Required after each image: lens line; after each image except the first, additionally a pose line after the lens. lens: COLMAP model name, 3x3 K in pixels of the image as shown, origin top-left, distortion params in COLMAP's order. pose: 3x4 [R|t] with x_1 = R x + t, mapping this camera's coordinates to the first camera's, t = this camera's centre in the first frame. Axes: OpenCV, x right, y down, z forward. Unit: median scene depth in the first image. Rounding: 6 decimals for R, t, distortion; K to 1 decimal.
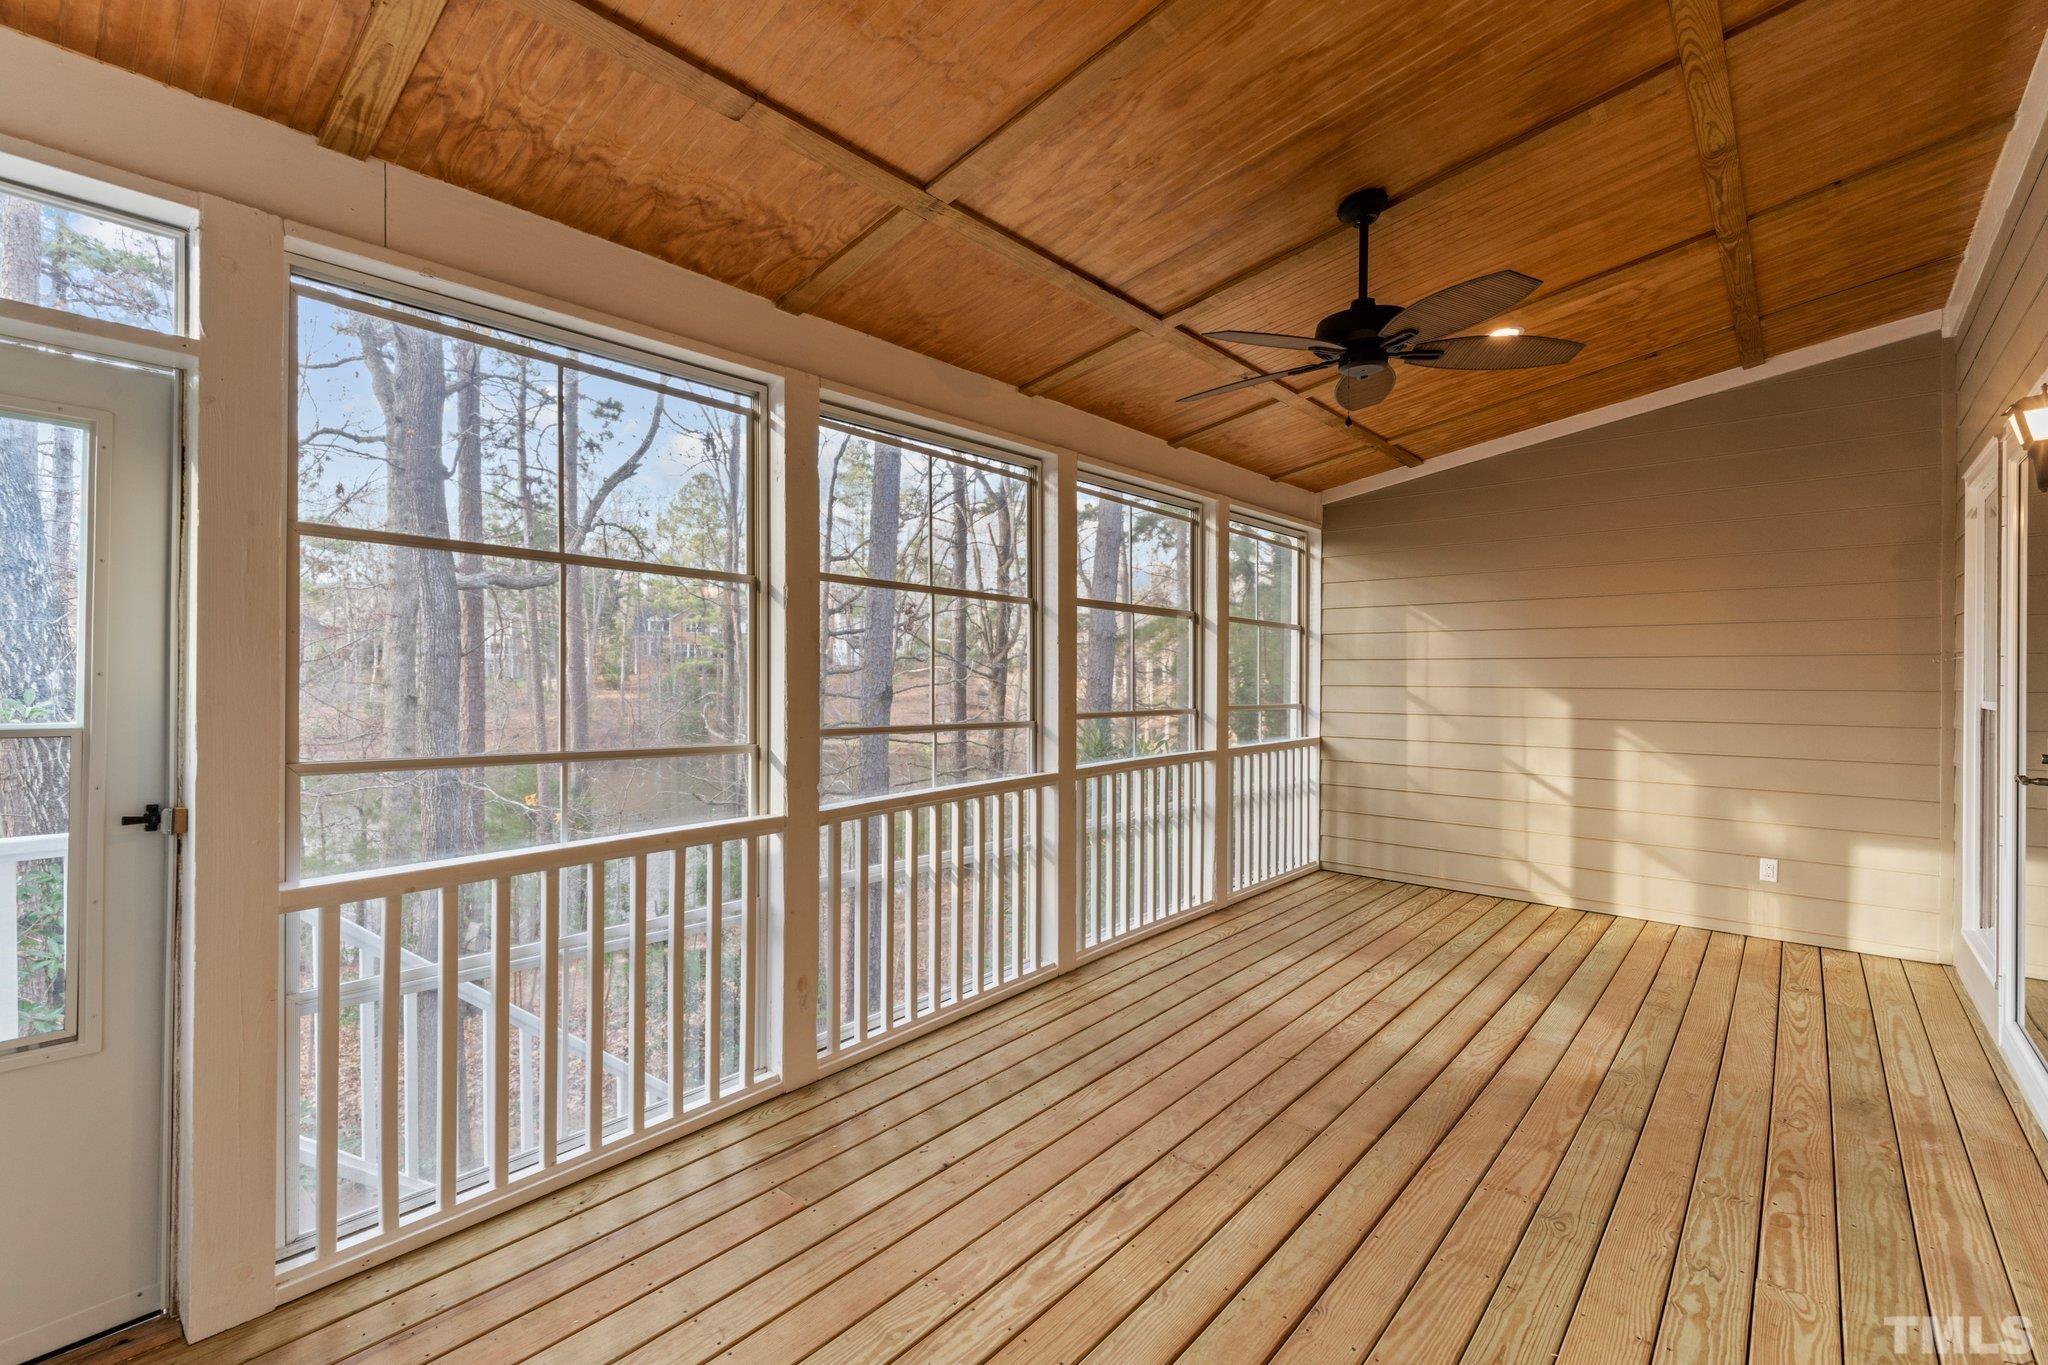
lens RADIAL K [[870.7, 0, 1058.0], [0, 870.7, 698.1], [0, 0, 1]] dist [0.003241, -0.001687]
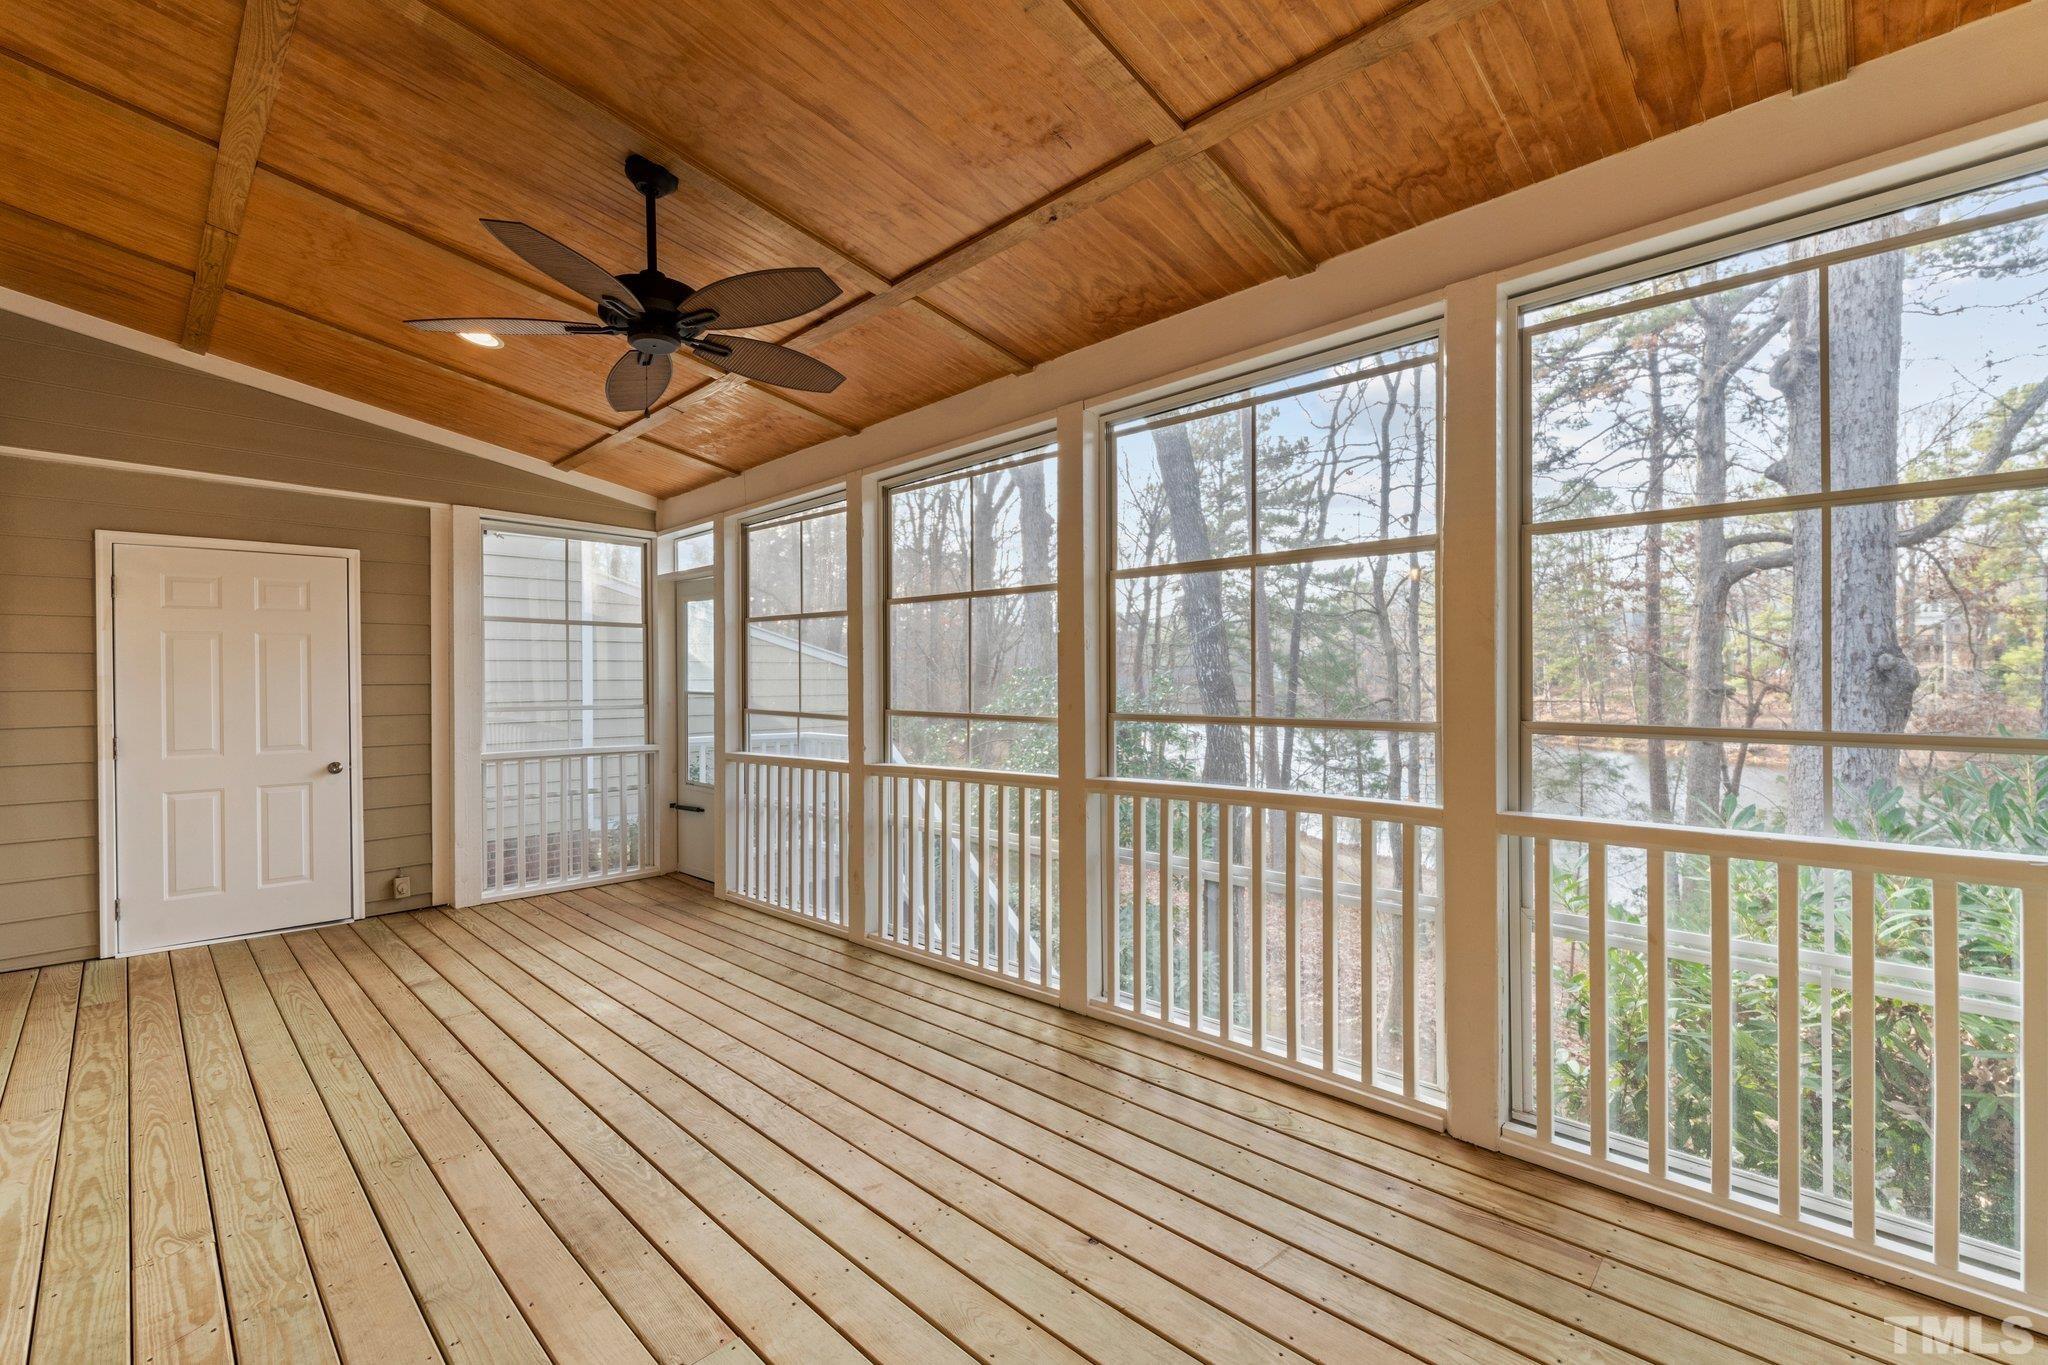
lens RADIAL K [[870.7, 0, 1014.7], [0, 870.7, 681.7], [0, 0, 1]] dist [0.003241, -0.001687]
pose [[-0.064490, 0.033659, -0.997351, 1.054970], [0.015416, 0.999345, 0.032729, -0.050469], [0.997799, -0.013264, -0.064966, 1.198727]]
